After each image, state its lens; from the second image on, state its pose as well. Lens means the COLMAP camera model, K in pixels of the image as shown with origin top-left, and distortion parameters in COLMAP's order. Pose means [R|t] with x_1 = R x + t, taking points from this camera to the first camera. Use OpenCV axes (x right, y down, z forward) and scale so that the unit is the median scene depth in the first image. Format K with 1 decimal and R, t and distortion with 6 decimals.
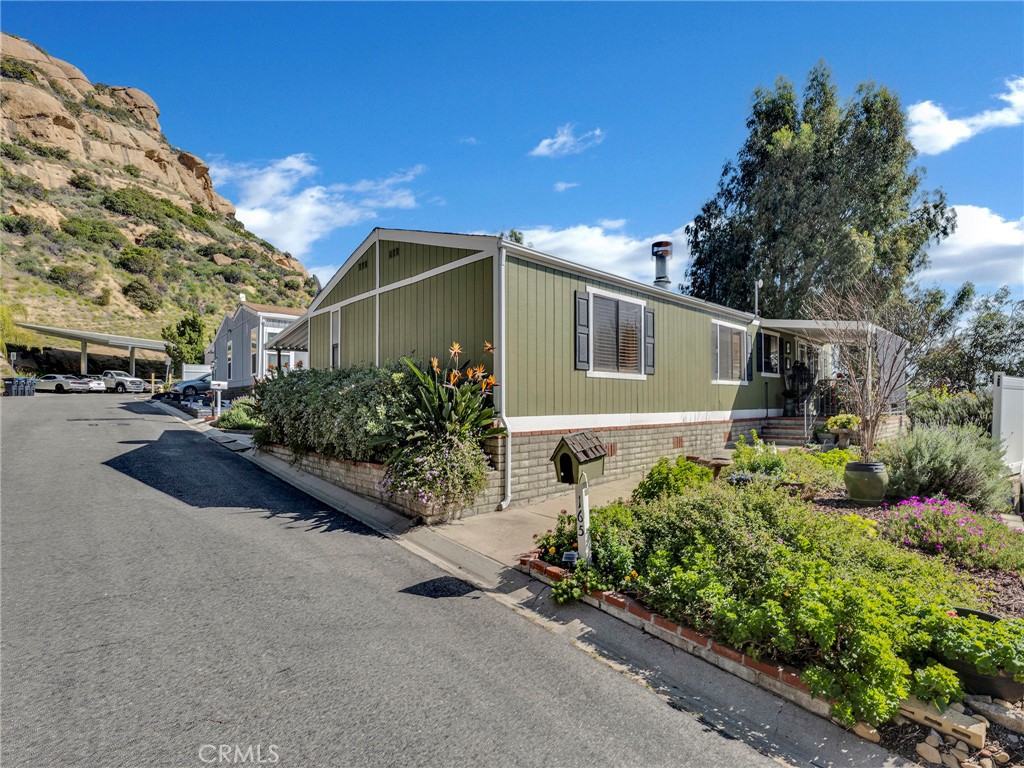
lens RADIAL K [[486.7, 0, 509.5], [0, 486.7, 393.5], [0, 0, 1]] dist [0.004108, -0.001956]
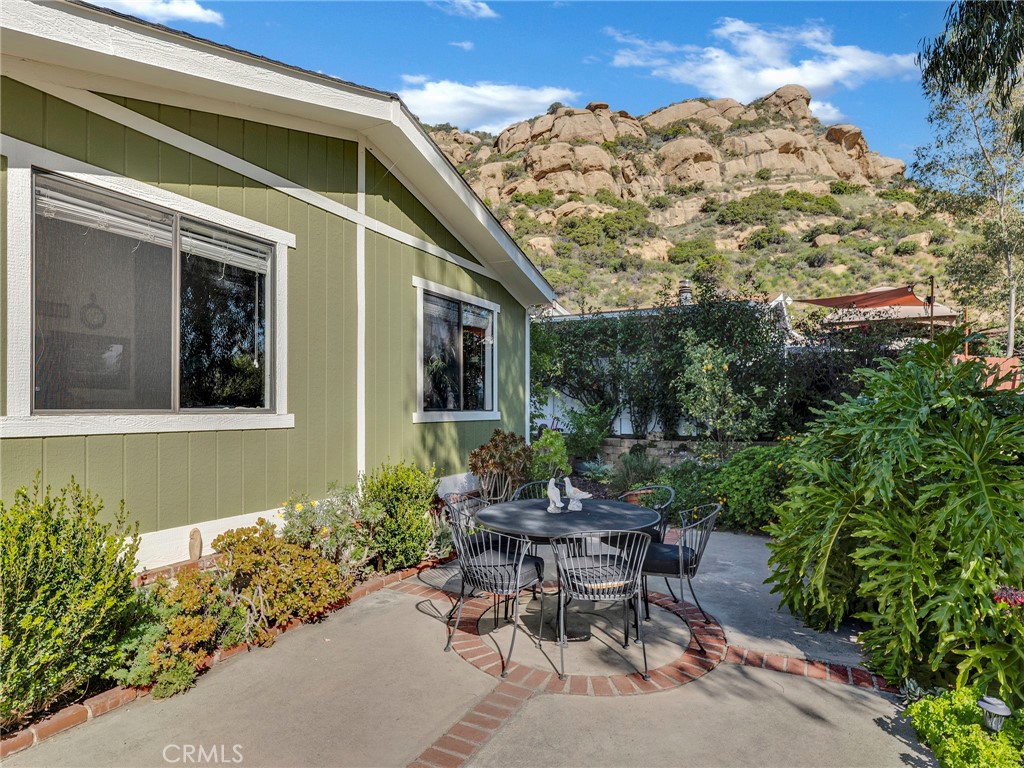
lens RADIAL K [[553.4, 0, 507.3], [0, 553.4, 398.2], [0, 0, 1]] dist [0.000932, -0.000627]
pose [[0.321004, -0.014767, -0.946963, 0.653746], [0.013281, 0.999850, -0.011090, -0.003184], [0.946985, -0.009017, 0.321152, 0.880852]]
